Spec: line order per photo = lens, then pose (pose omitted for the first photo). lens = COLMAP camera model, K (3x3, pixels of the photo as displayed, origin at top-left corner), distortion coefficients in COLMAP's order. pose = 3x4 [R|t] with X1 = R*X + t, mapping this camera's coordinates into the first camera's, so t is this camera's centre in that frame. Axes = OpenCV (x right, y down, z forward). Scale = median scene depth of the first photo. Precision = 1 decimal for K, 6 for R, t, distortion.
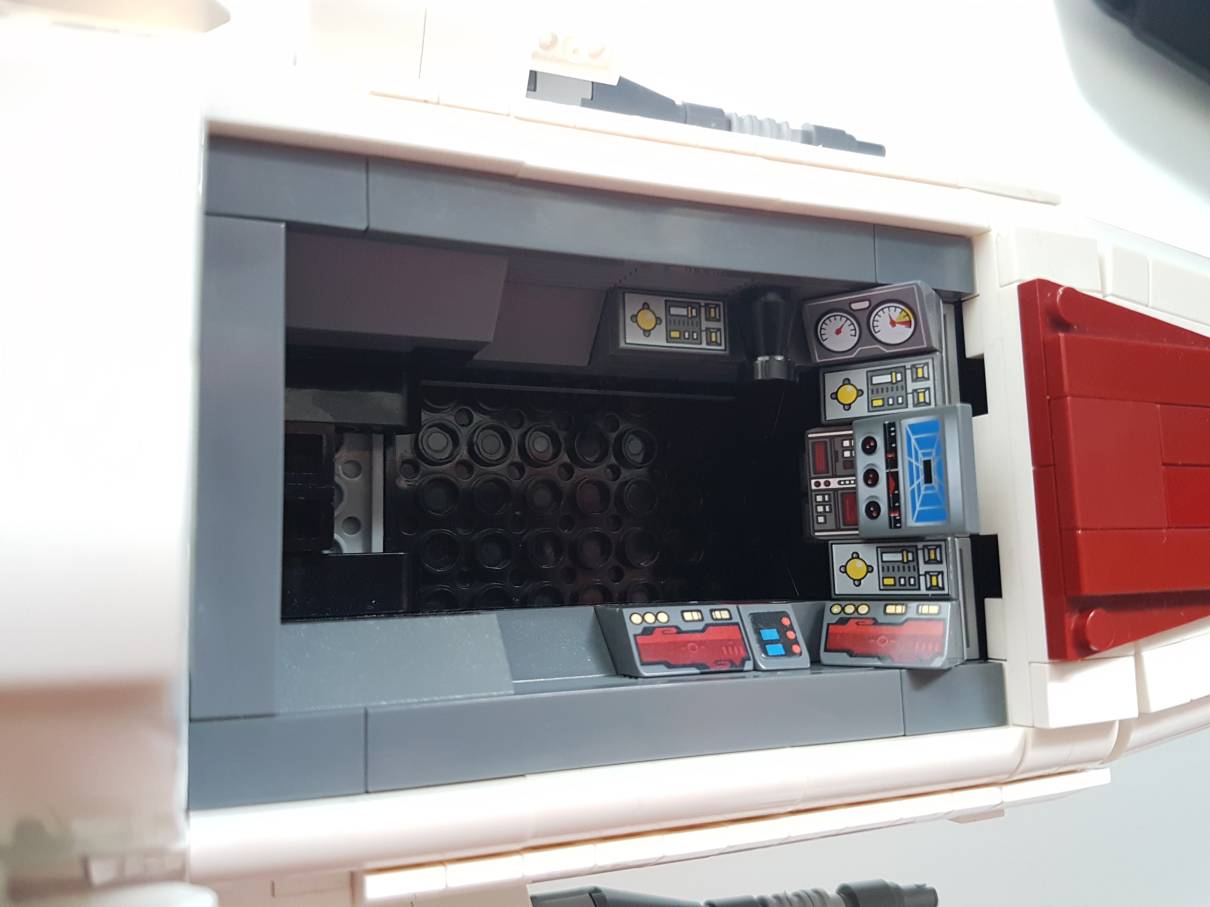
lens RADIAL K [[926.2, 0, 605.0], [0, 926.2, 453.5], [0, 0, 1]] dist [0.206113, -0.372144]
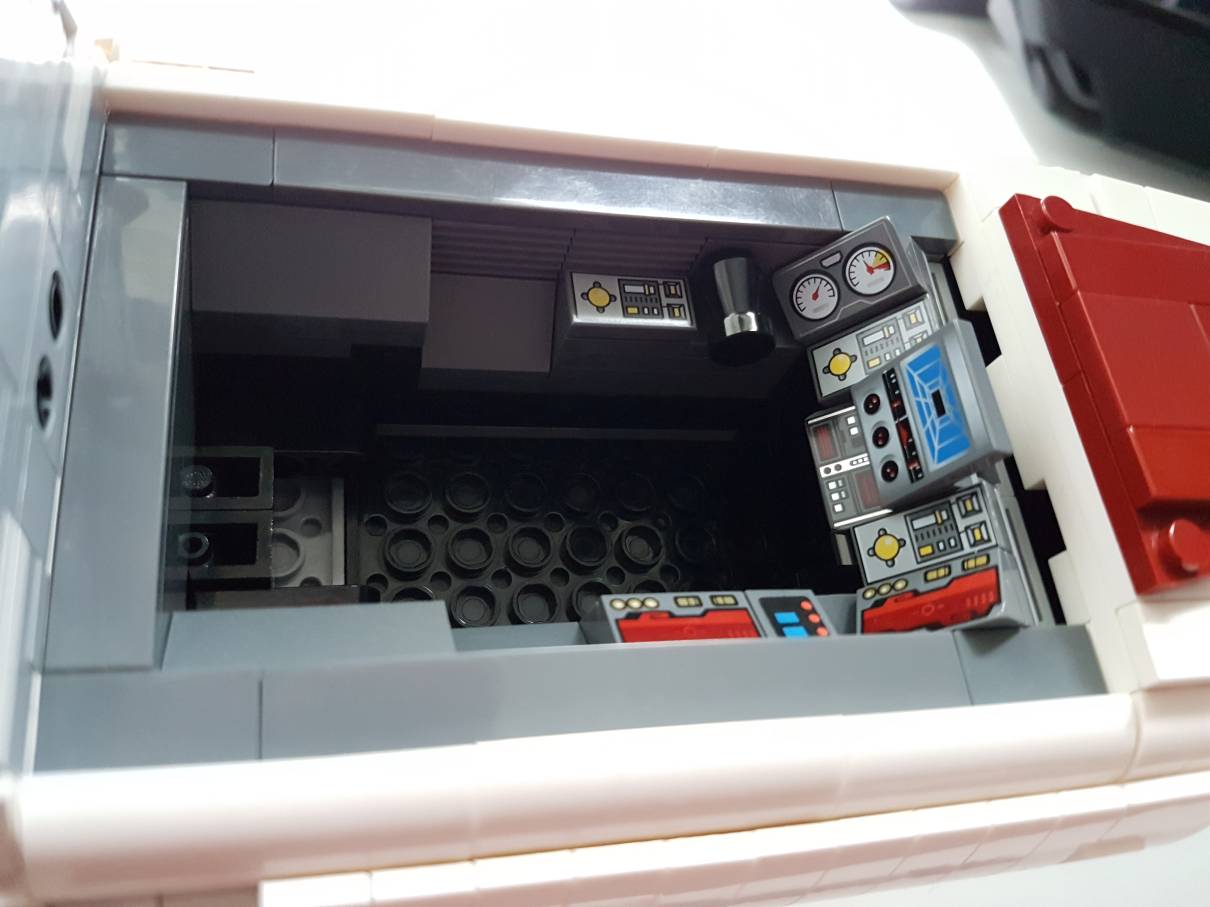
lens RADIAL K [[954.6, 0, 594.2], [0, 954.6, 454.9], [0, 0, 1]] dist [0.180992, -0.354312]
pose [[0.988792, -0.132144, -0.069485, 0.084564], [0.106067, 0.949292, -0.295964, 0.284177], [0.105071, 0.285276, 0.952669, 0.133451]]
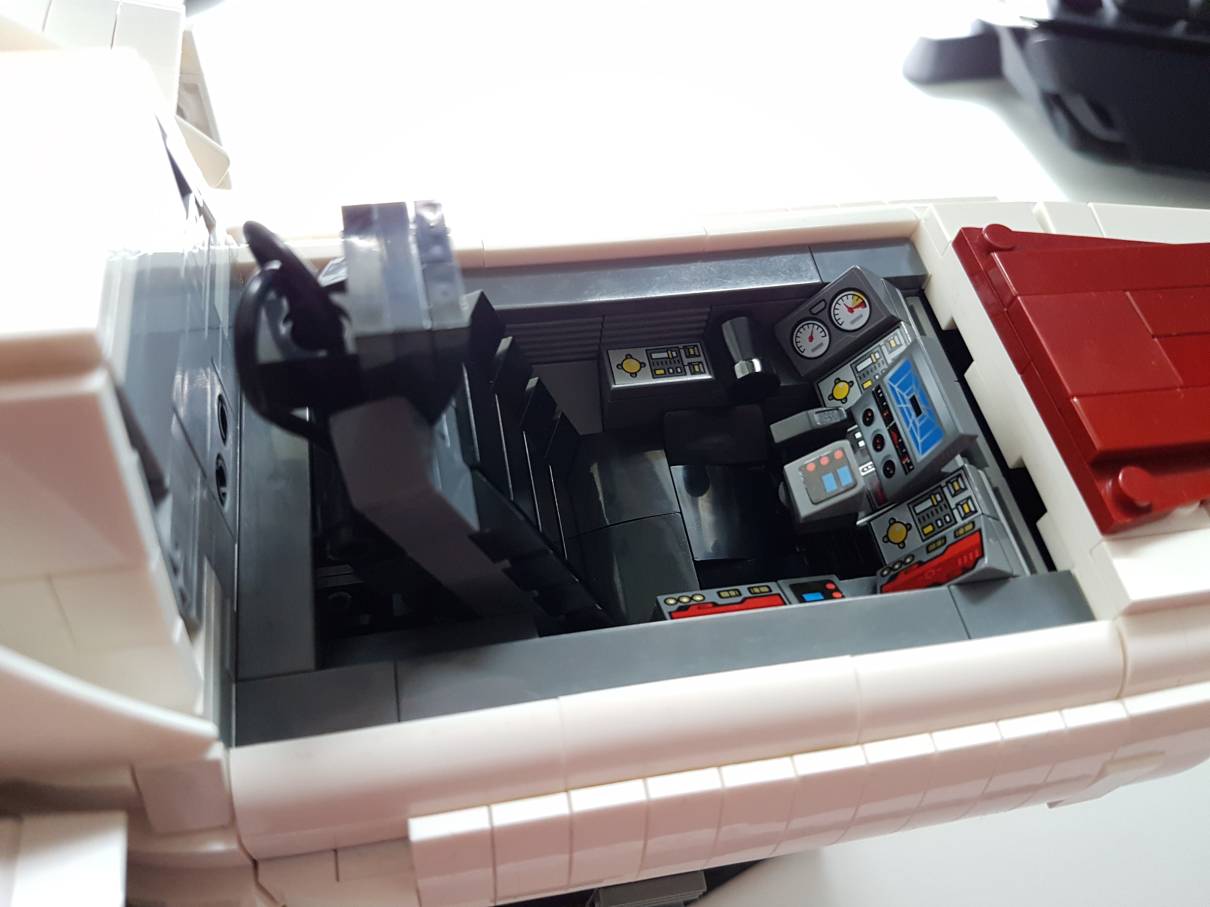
lens RADIAL K [[946.7, 0, 607.2], [0, 946.7, 457.1], [0, 0, 1]] dist [0.219944, -0.404367]
pose [[0.948389, -0.278335, -0.151946, 0.160973], [0.195059, 0.889827, -0.412505, 0.428726], [0.250020, 0.361577, 0.898194, -0.017509]]
